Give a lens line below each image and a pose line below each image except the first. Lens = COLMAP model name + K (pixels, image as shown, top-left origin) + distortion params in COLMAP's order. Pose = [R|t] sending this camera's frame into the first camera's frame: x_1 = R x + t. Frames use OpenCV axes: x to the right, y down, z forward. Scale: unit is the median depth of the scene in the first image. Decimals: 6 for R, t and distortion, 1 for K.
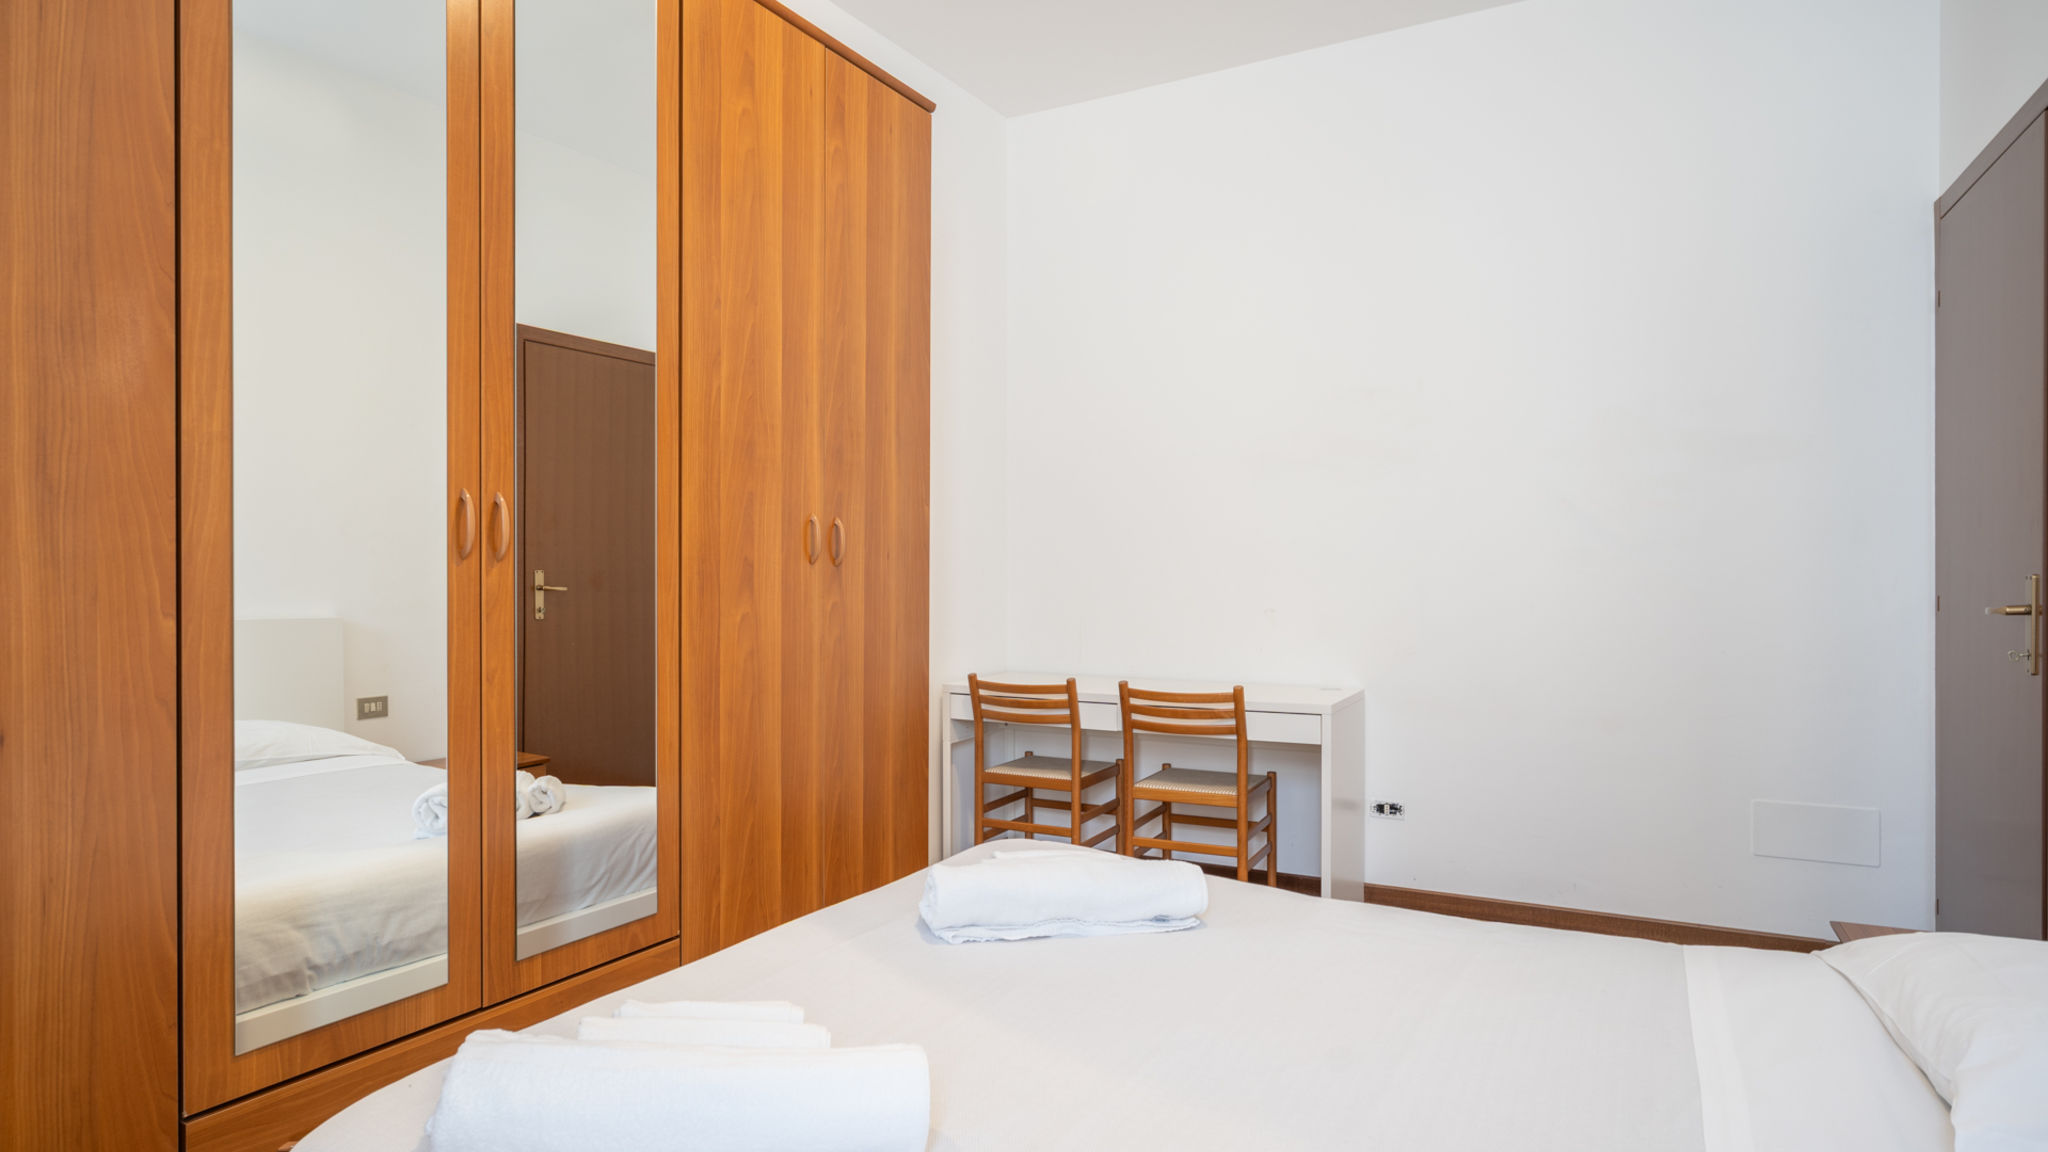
lens RADIAL K [[1152.1, 0, 1024.3], [0, 1152.1, 579.1], [0, 0, 1]] dist [0.002472, 0.003627]
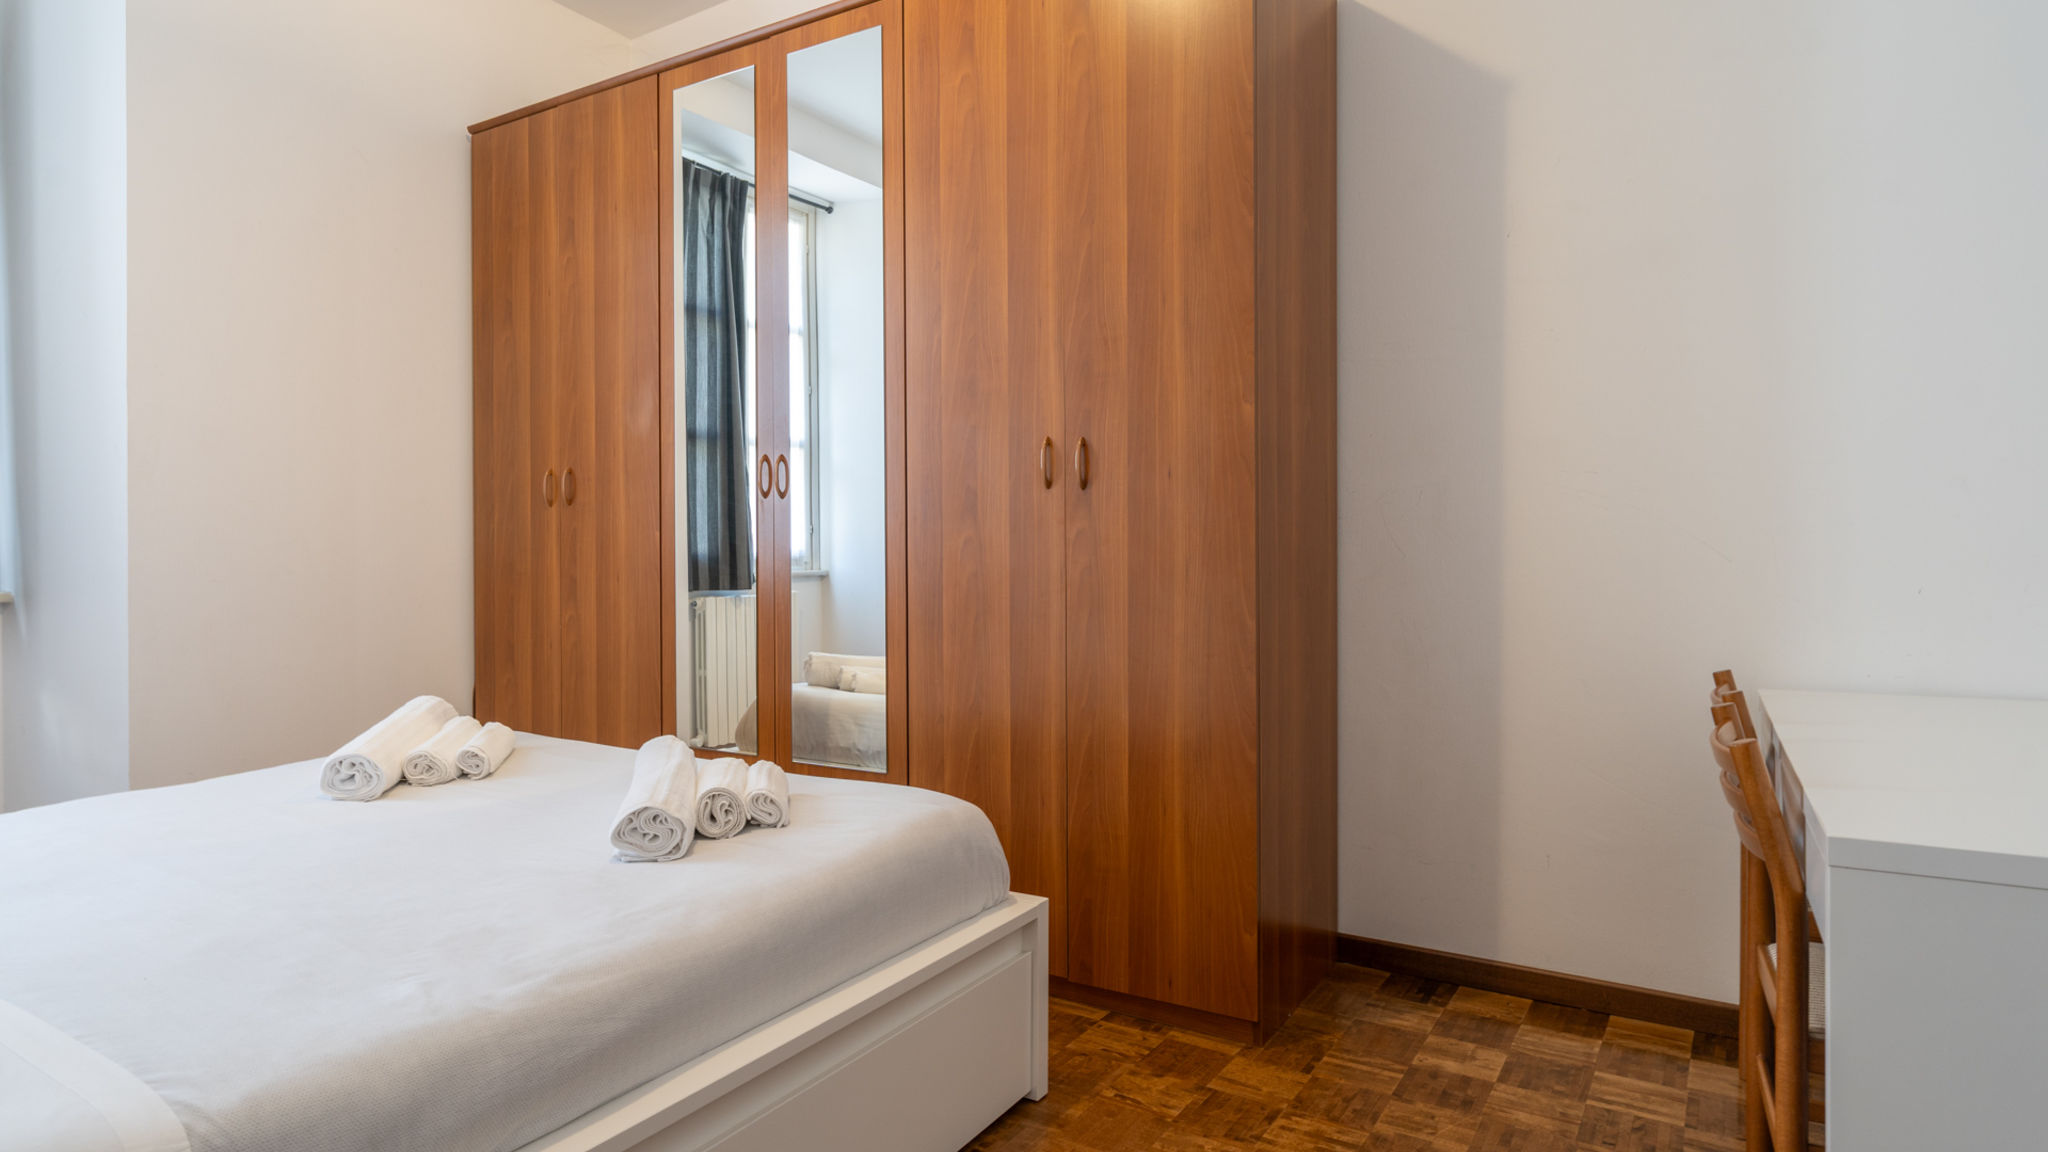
lens RADIAL K [[1152.1, 0, 1021.1], [0, 1152.1, 561.0], [0, 0, 1]] dist [0.002472, 0.003627]
pose [[-0.060852, 0.009824, -0.998098, 0.778187], [-0.001691, 0.999949, 0.009946, 0.037891], [0.998145, 0.002293, -0.060833, 1.025253]]
